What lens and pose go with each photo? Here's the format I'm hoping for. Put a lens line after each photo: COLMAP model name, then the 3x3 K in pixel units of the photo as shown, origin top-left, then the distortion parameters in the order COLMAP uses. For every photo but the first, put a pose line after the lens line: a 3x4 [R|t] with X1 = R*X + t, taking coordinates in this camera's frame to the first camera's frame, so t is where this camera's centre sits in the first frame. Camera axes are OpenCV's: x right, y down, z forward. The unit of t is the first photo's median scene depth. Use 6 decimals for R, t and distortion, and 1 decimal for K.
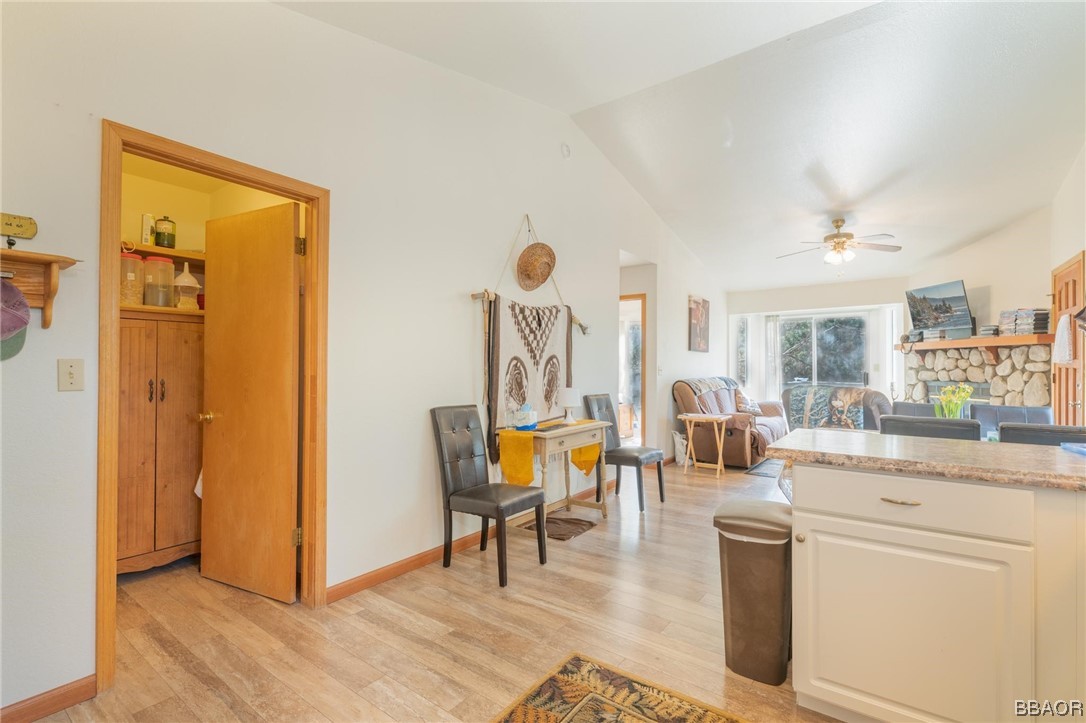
lens RADIAL K [[502.8, 0, 541.2], [0, 502.8, 363.1], [0, 0, 1]] dist [-0.000150, -0.000371]
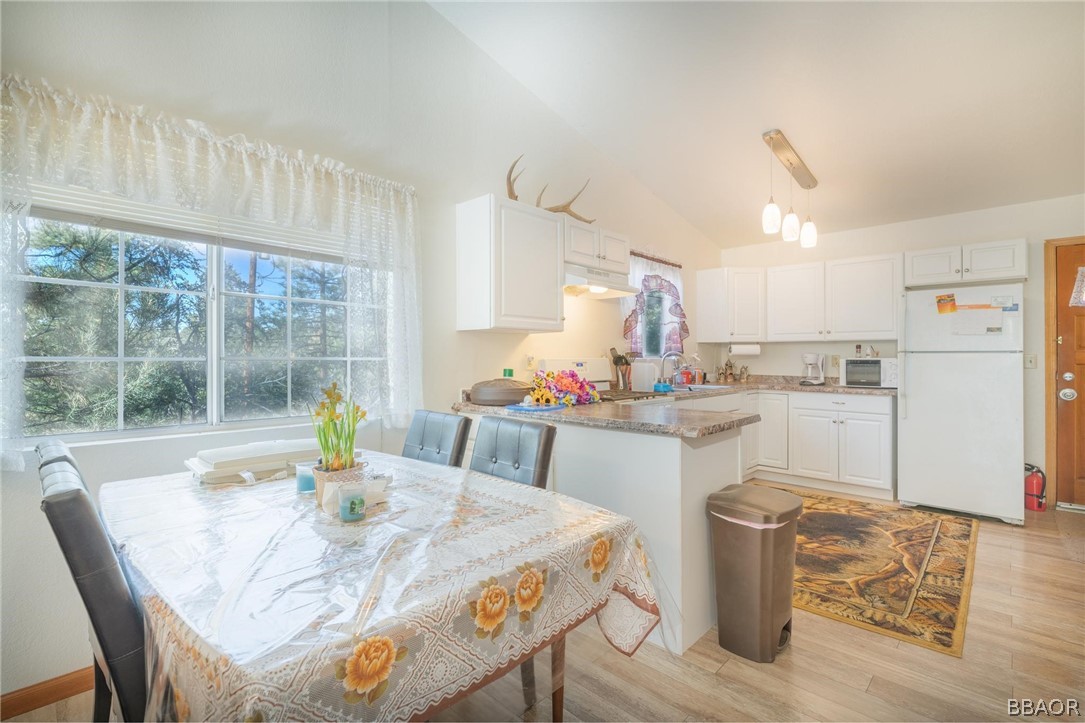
lens RADIAL K [[502.3, 0, 543.6], [0, 502.3, 354.2], [0, 0, 1]] dist [-0.000150, -0.000371]
pose [[-0.993202, 0.000876, 0.116399, 0.259811], [-0.000944, 0.999878, -0.015578, 0.008496], [-0.116398, -0.015582, -0.993080, 0.724508]]
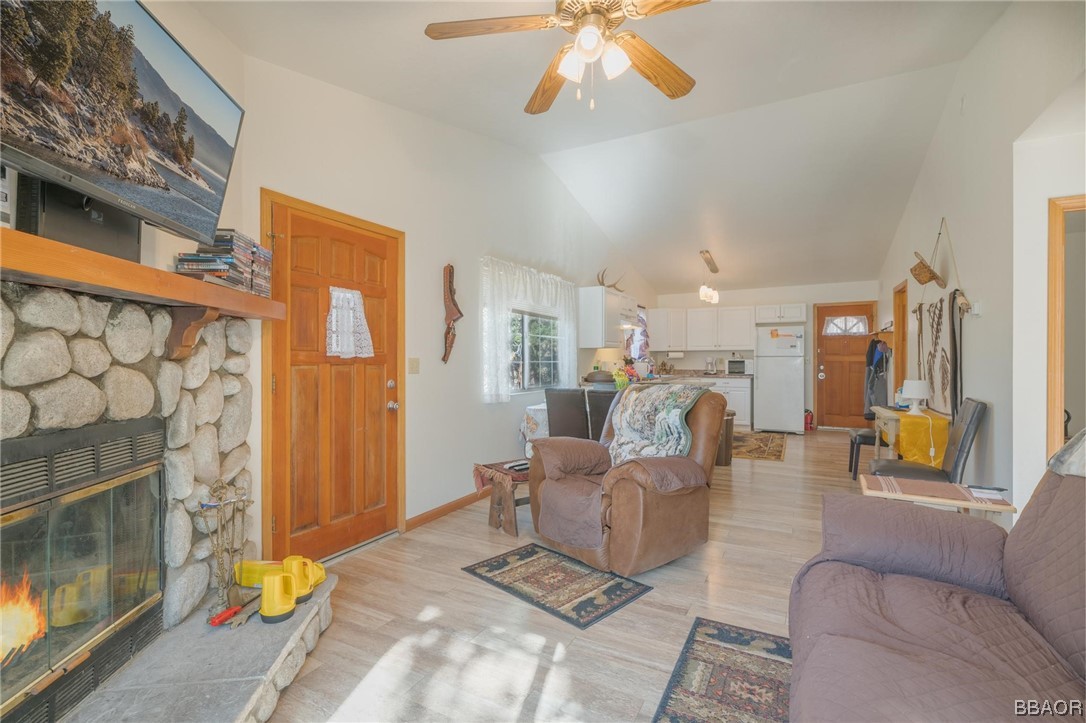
lens RADIAL K [[502.8, 0, 542.7], [0, 502.8, 362.0], [0, 0, 1]] dist [-0.000150, -0.000371]
pose [[-0.988554, 0.007463, -0.150682, 0.664150], [0.007763, 0.999969, -0.001399, 0.006885], [0.150667, -0.002553, -0.988581, 1.301141]]
